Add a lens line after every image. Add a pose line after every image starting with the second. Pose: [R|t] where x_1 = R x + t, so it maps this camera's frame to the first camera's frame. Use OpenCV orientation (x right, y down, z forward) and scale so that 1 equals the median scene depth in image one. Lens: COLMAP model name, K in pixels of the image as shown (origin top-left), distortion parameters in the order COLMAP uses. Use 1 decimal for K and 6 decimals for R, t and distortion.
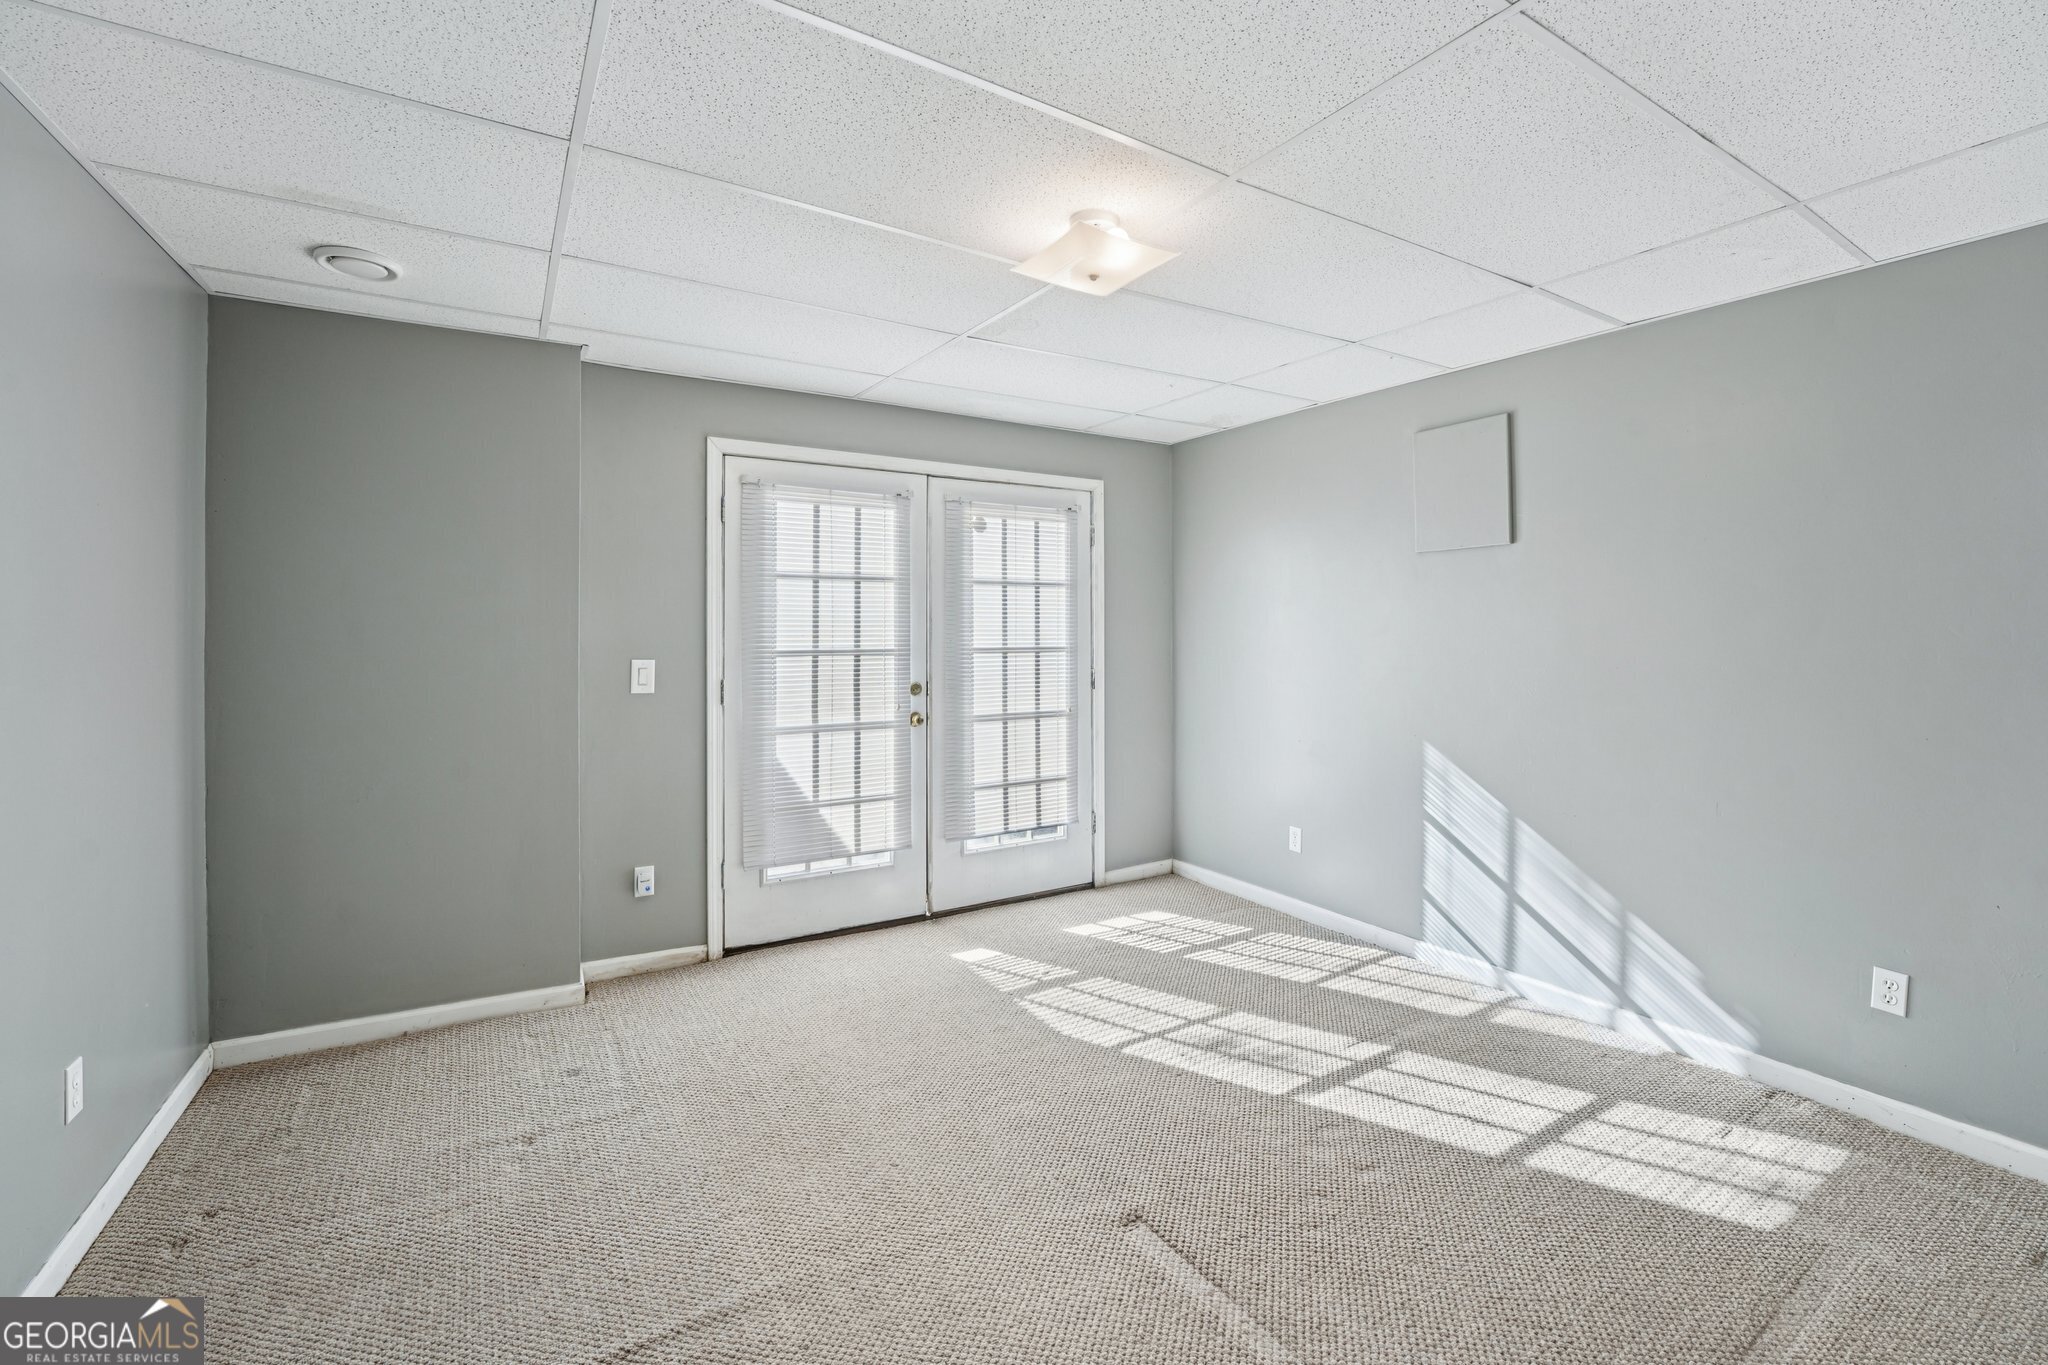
lens RADIAL K [[843.2, 0, 982.0], [0, 843.2, 614.0], [0, 0, 1]] dist [-0.021643, 0.002360]
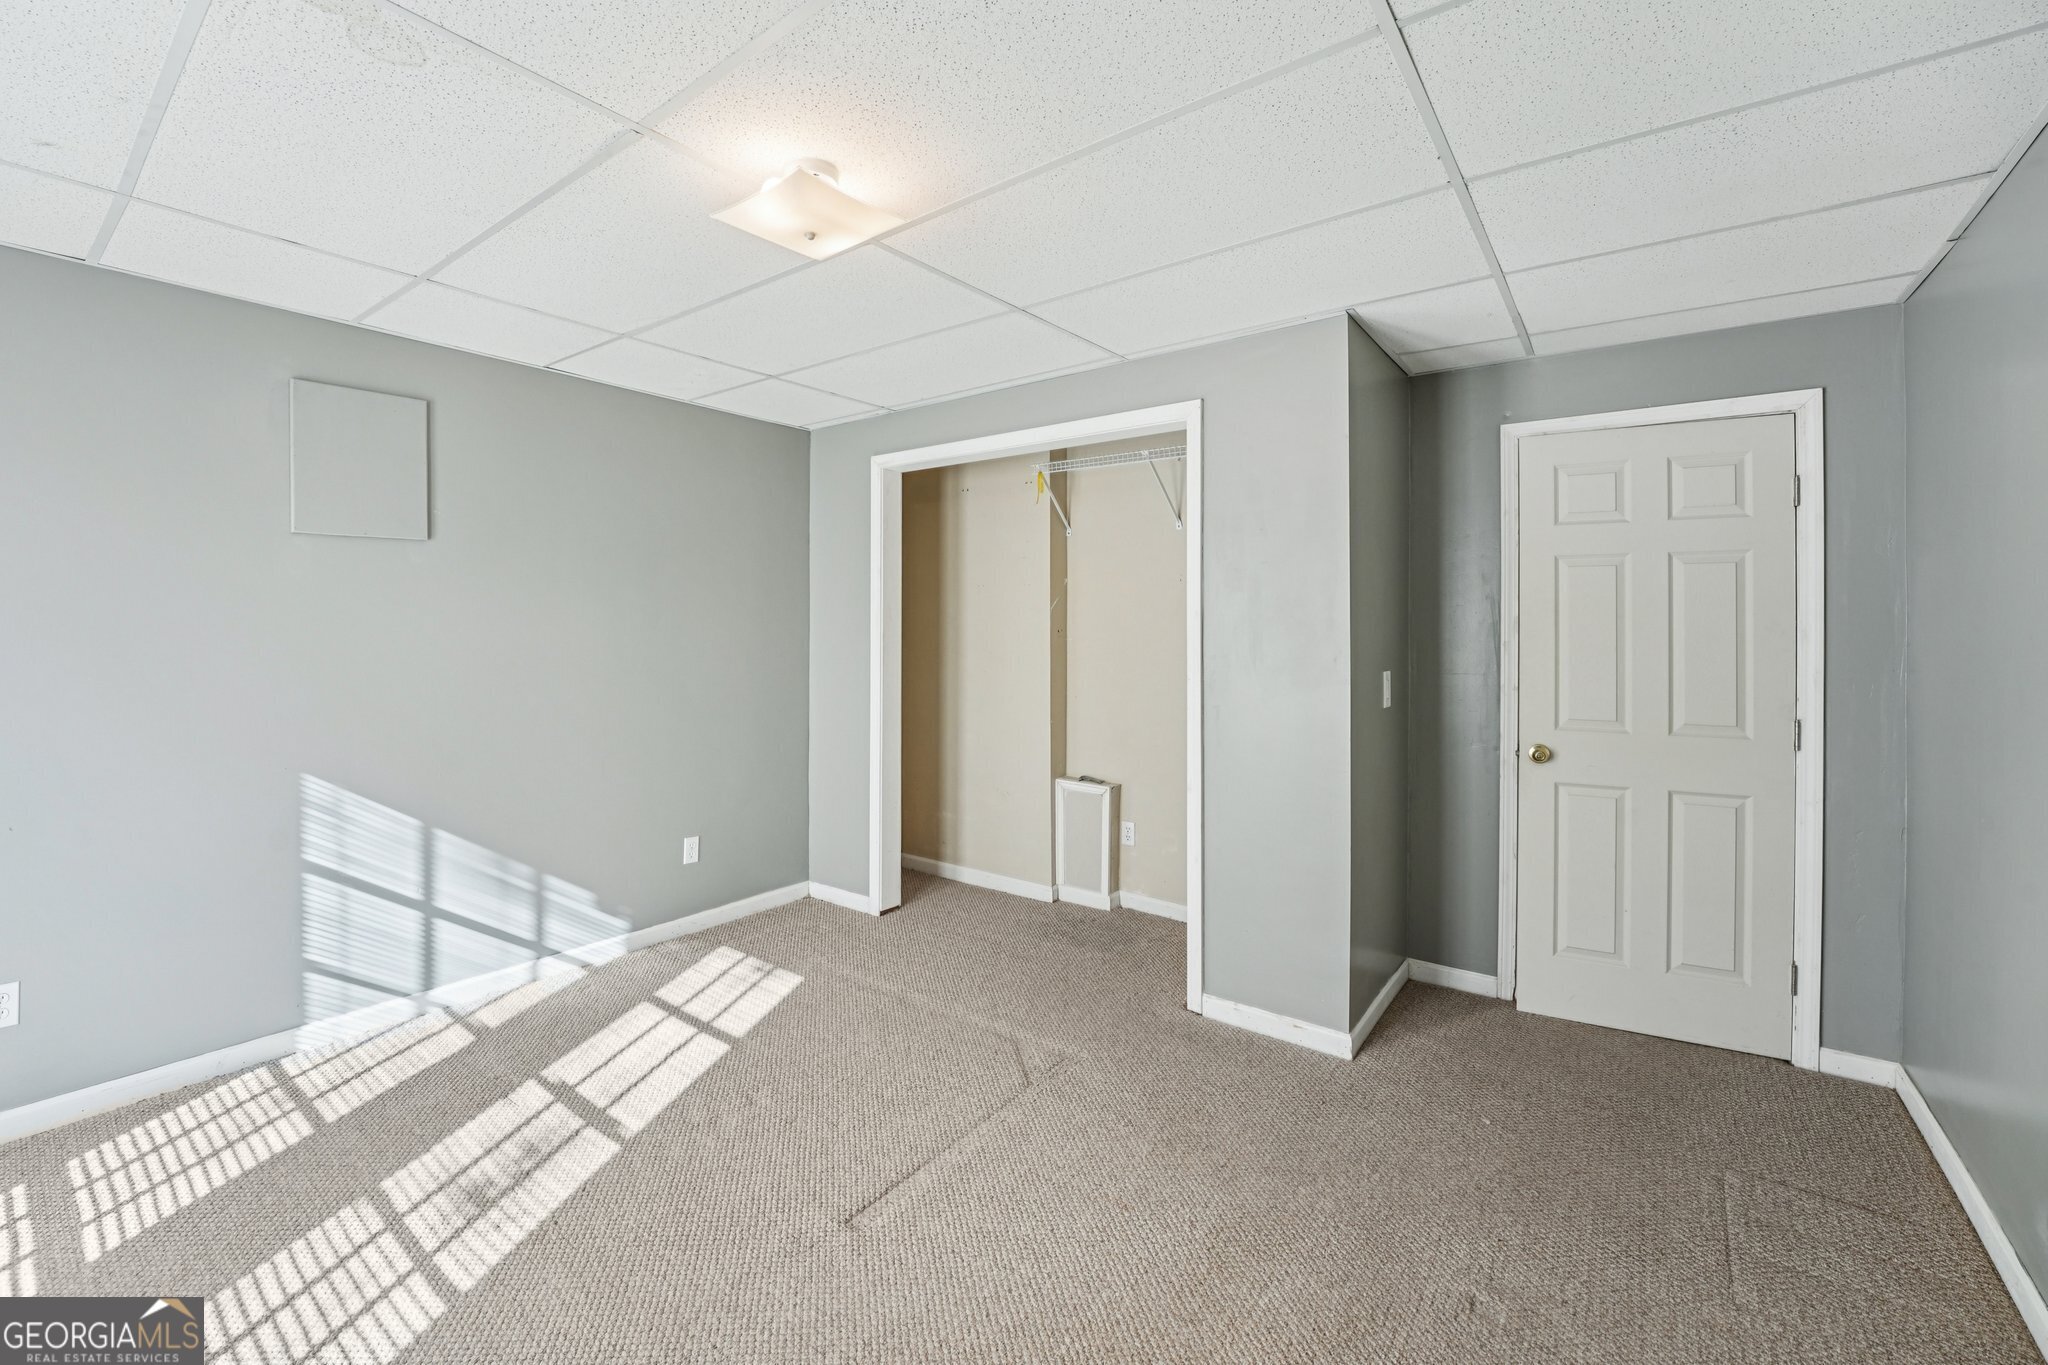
lens RADIAL K [[843.2, 0, 1021.8], [0, 843.2, 643.4], [0, 0, 1]] dist [-0.021643, 0.002360]
pose [[-0.388859, -0.012088, 0.921218, -0.534884], [-0.018116, 0.999821, 0.005473, 0.015601], [-0.921119, -0.014560, -0.389009, 0.804486]]
